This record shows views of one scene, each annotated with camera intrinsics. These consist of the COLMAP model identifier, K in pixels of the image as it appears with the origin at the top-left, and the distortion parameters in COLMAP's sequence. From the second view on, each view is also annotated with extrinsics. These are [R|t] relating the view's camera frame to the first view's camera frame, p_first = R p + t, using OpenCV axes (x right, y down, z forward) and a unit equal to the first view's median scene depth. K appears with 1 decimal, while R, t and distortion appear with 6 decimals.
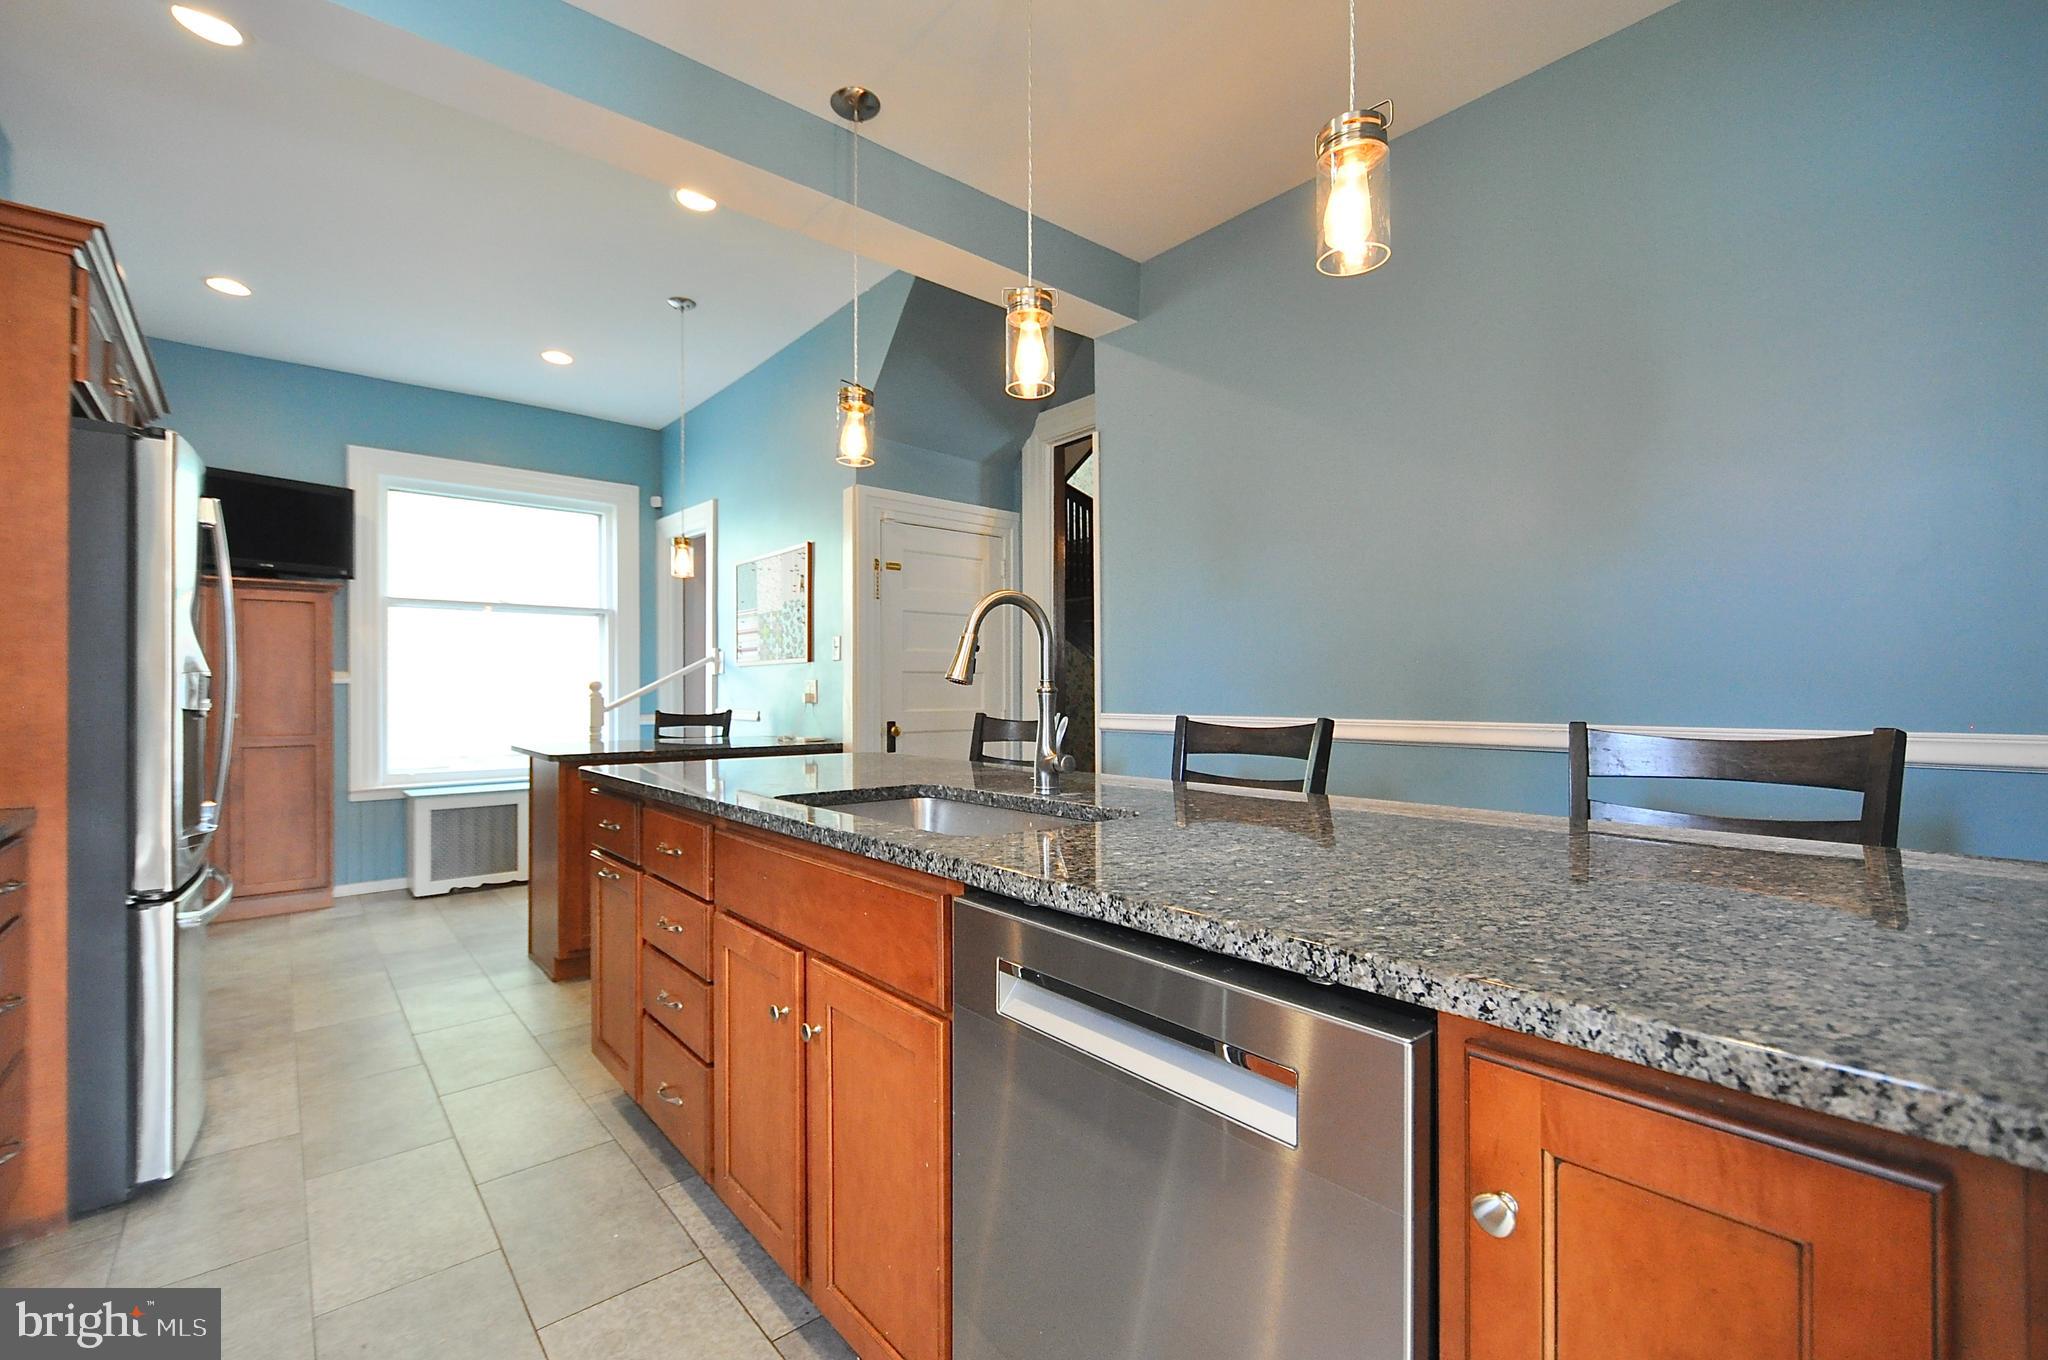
lens RADIAL K [[897.2, 0, 1017.7], [0, 897.2, 689.0], [0, 0, 1]] dist [-0.001392, -0.001022]
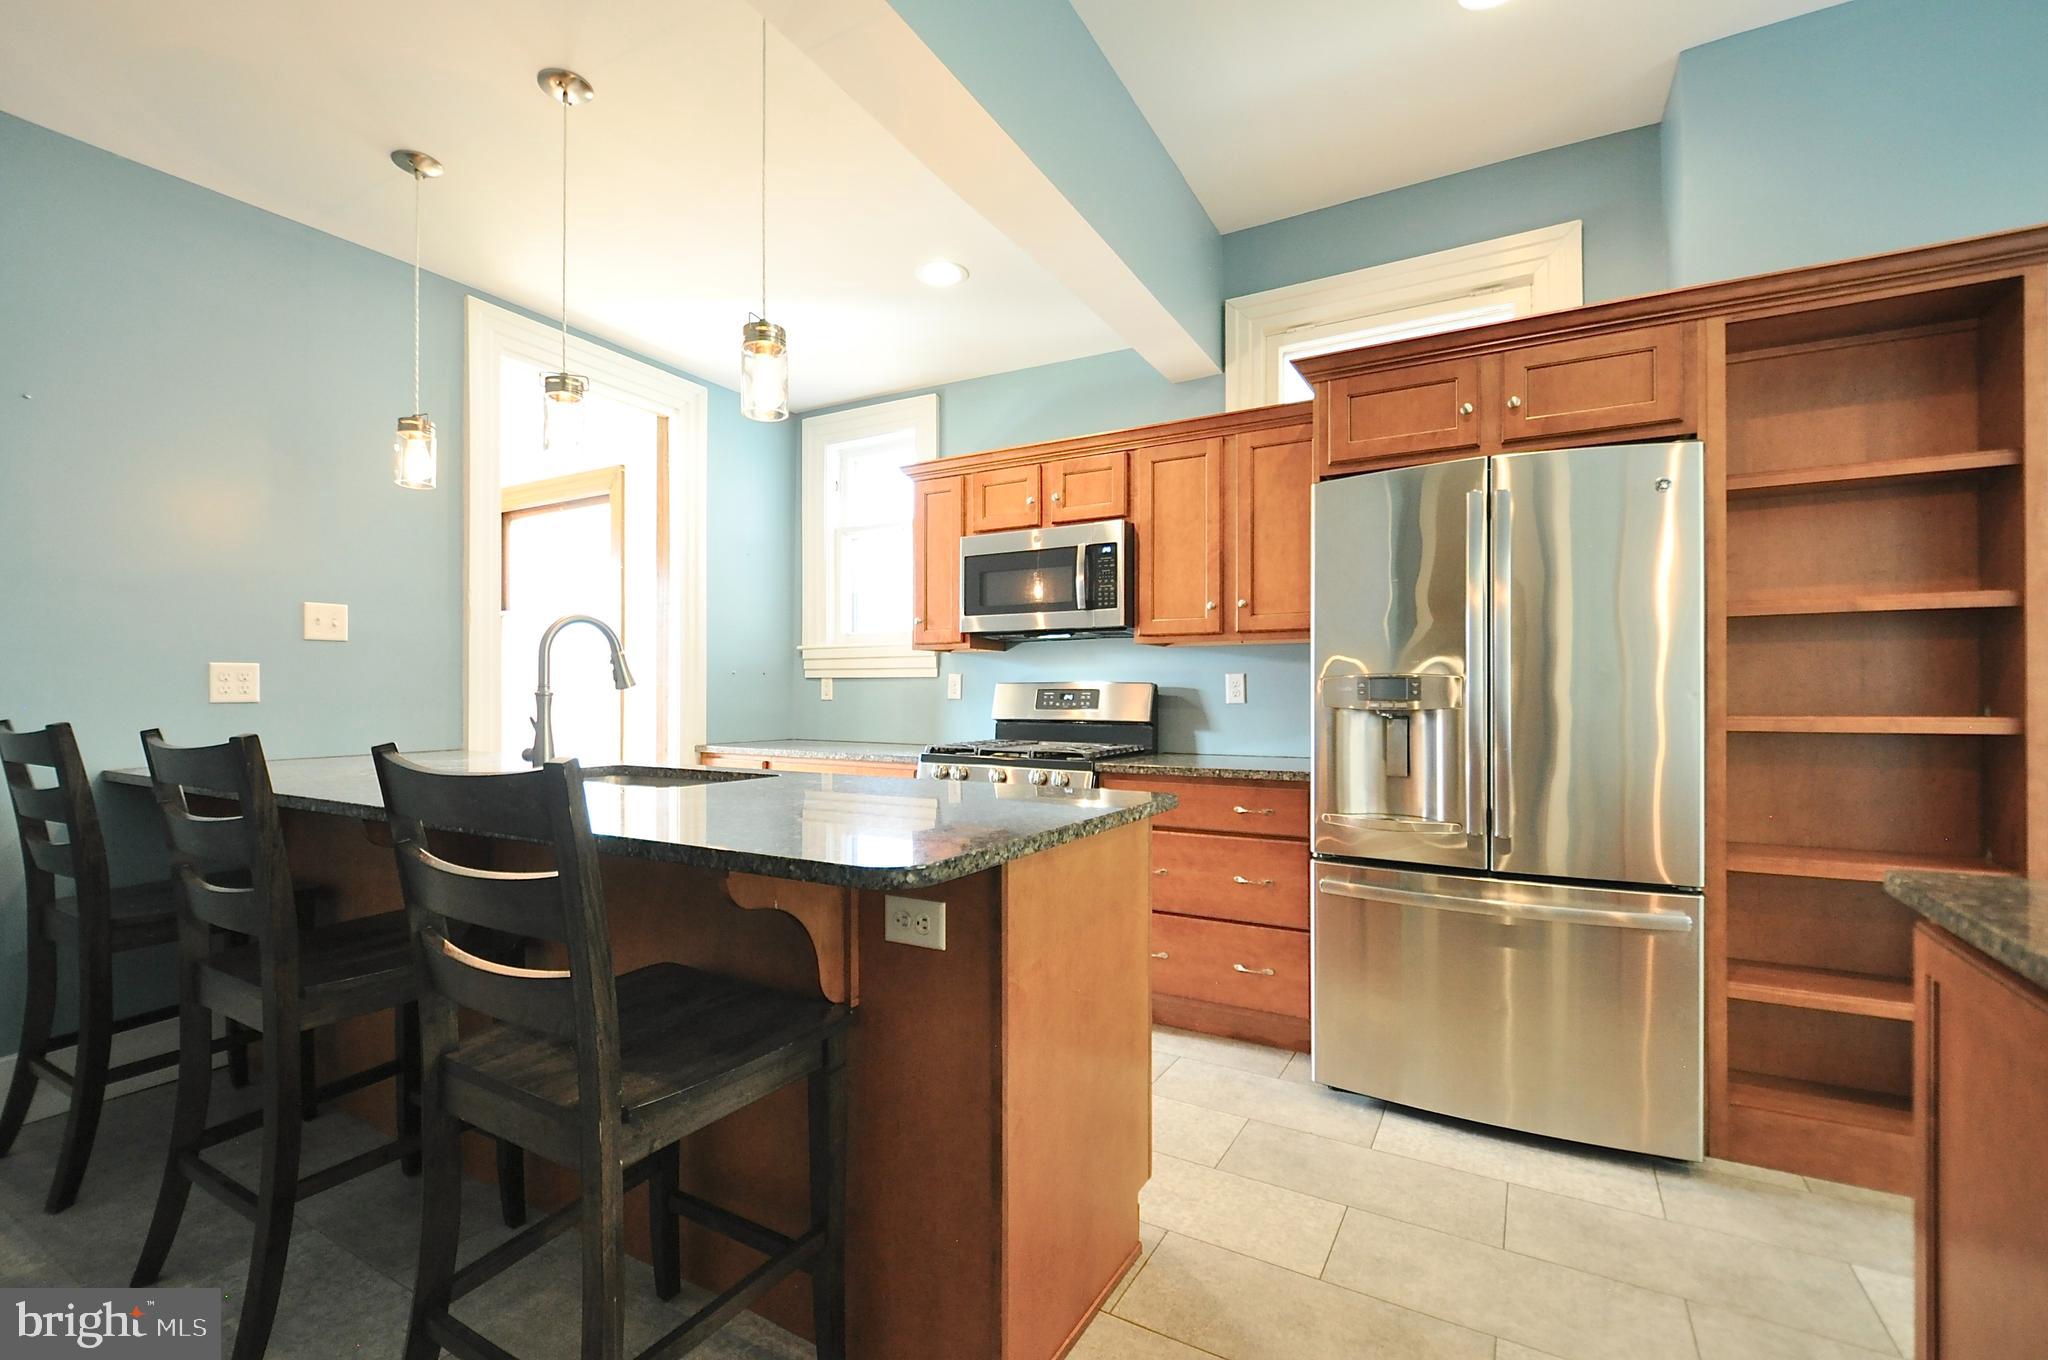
lens RADIAL K [[897.2, 0, 1017.7], [0, 897.2, 689.0], [0, 0, 1]] dist [-0.001392, -0.001022]
pose [[-0.939257, 0.002611, -0.343206, -0.055256], [0.005161, 0.999965, -0.006516, 0.001946], [0.343177, -0.007891, -0.939238, 0.885245]]
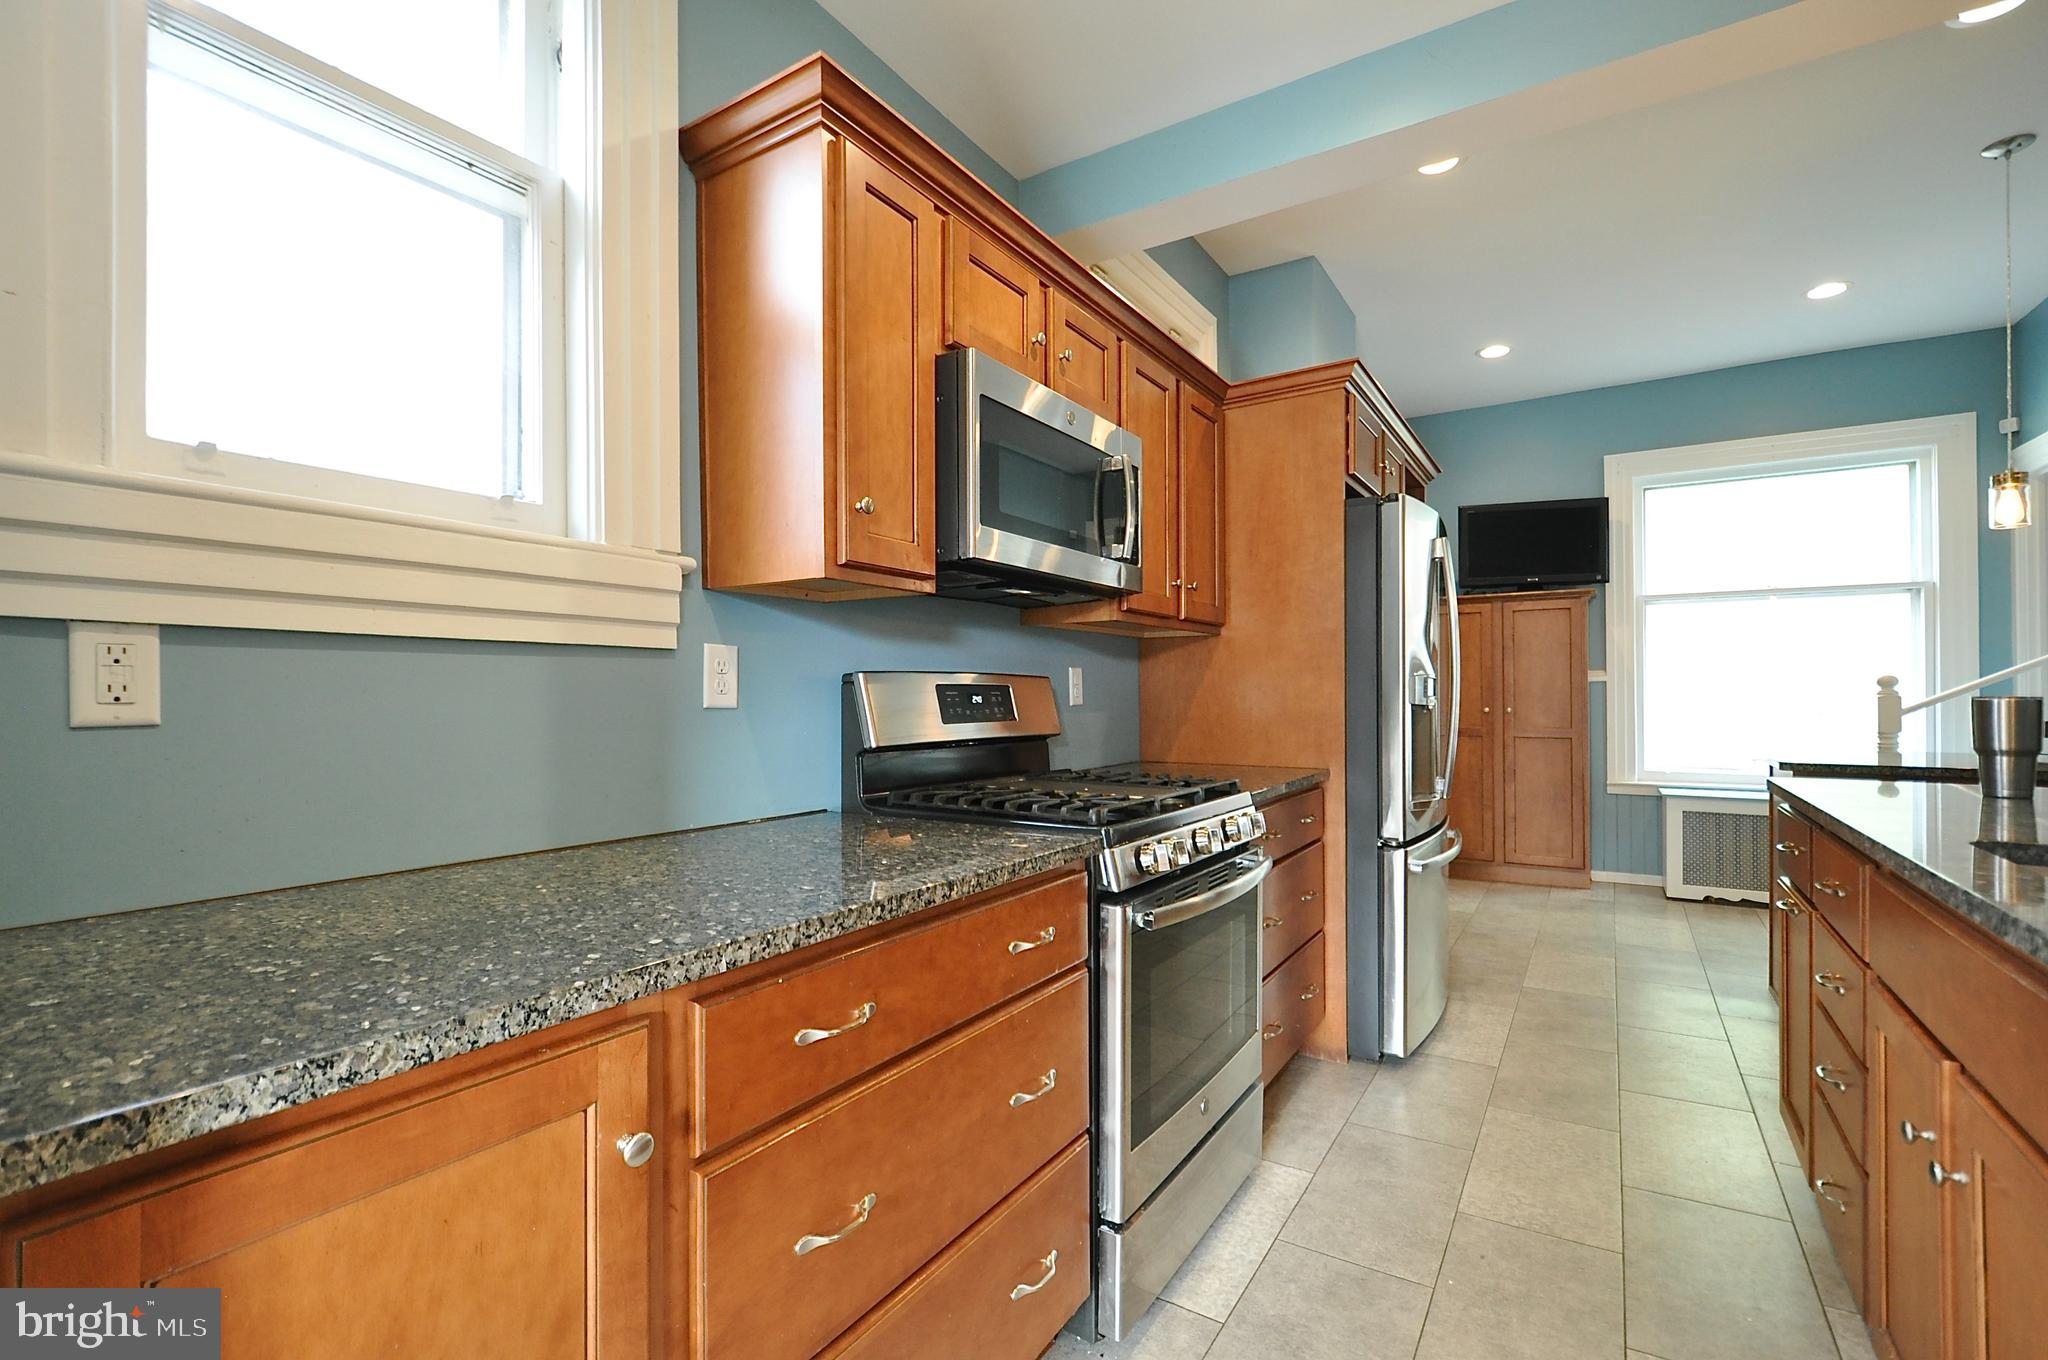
lens RADIAL K [[897.2, 0, 1017.7], [0, 897.2, 689.0], [0, 0, 1]] dist [-0.001392, -0.001022]
pose [[0.290747, -0.001749, -0.956798, 0.068783], [0.005604, 0.999984, -0.000125, -0.001077], [0.956783, -0.005325, 0.290753, 0.030469]]
